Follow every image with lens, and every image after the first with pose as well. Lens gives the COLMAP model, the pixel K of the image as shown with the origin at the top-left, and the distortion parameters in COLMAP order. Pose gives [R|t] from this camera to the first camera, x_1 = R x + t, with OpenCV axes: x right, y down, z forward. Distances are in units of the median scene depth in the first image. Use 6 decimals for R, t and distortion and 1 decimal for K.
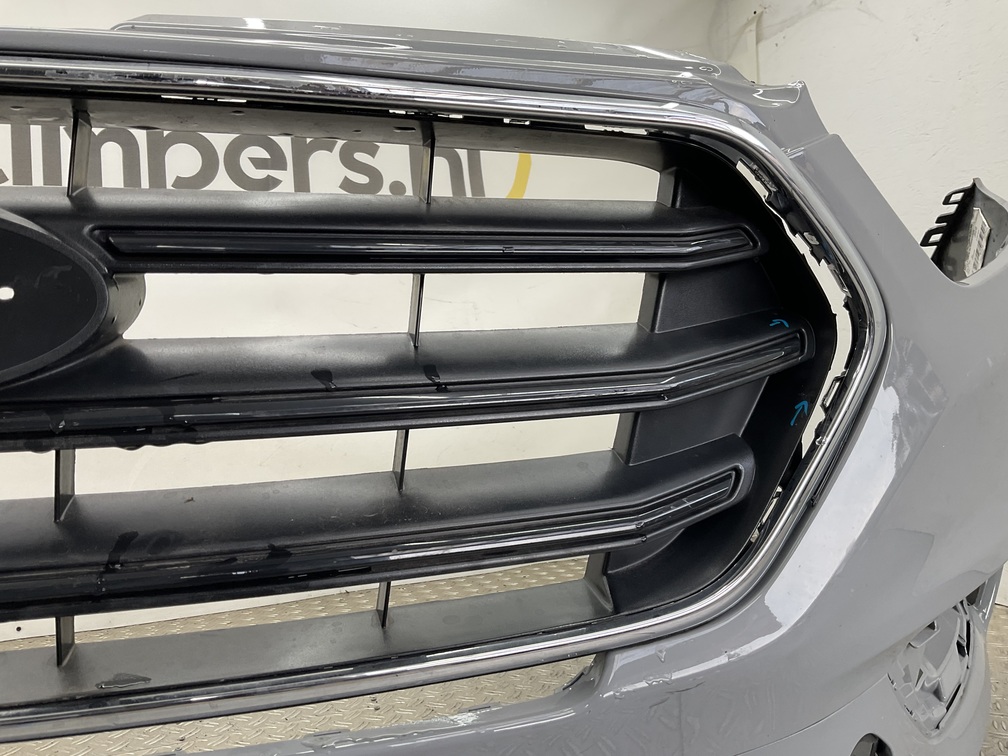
lens RADIAL K [[828.8, 0, 504.0], [0, 828.8, 378.0], [0, 0, 1]] dist [0.118241, -0.235753]
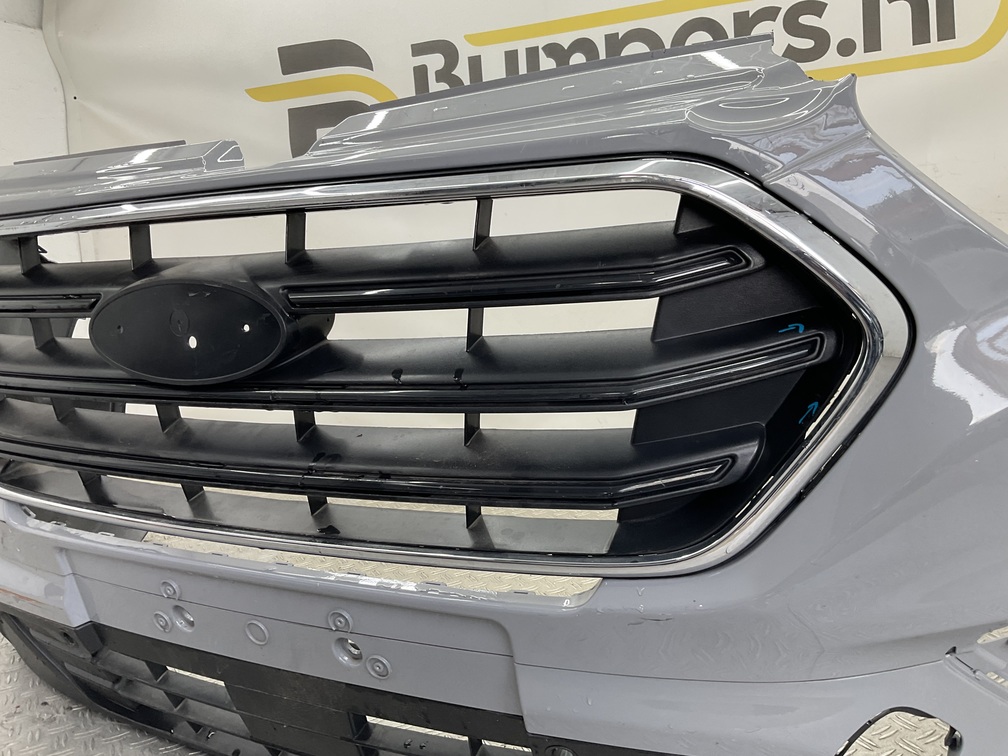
lens RADIAL K [[828.8, 0, 504.0], [0, 828.8, 378.0], [0, 0, 1]] dist [0.118241, -0.235753]
pose [[0.765333, 0.094806, -0.636614, 0.759264], [0.044048, 0.979058, 0.198758, -0.243249], [0.642125, -0.180158, 0.745130, -0.045900]]
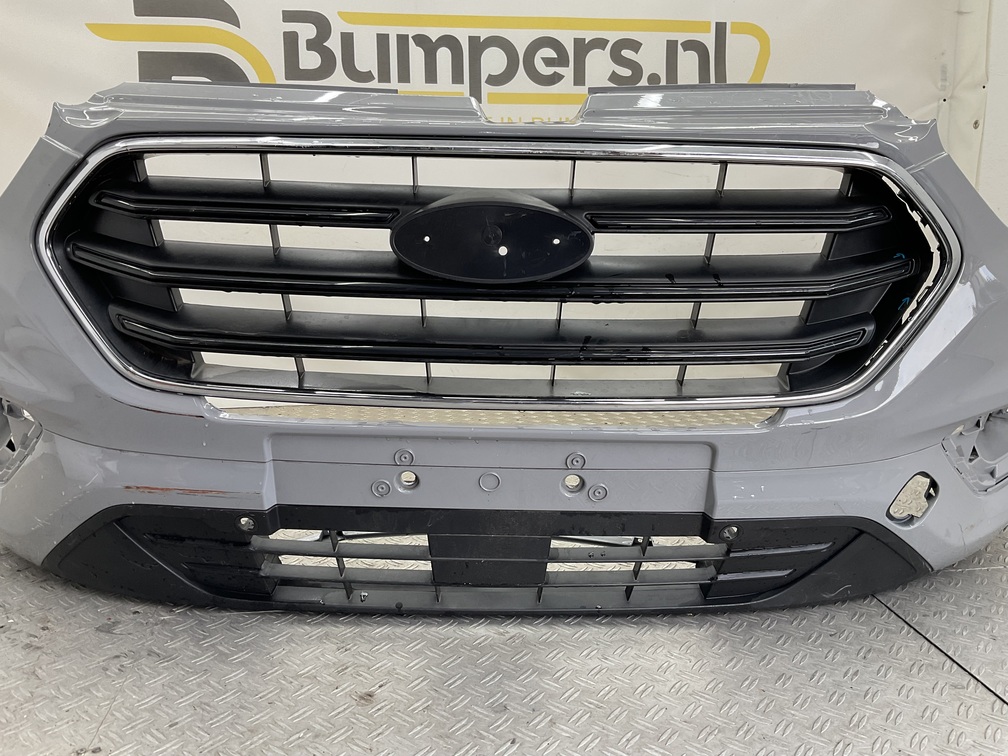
lens RADIAL K [[834.3, 0, 500.7], [0, 834.3, 378.1], [0, 0, 1]] dist [0.118145, -0.230761]
pose [[0.970693, 0.093109, -0.221551, -0.105769], [-0.046634, 0.977351, 0.206421, -0.155542], [0.235753, -0.190040, 0.953051, -1.155065]]
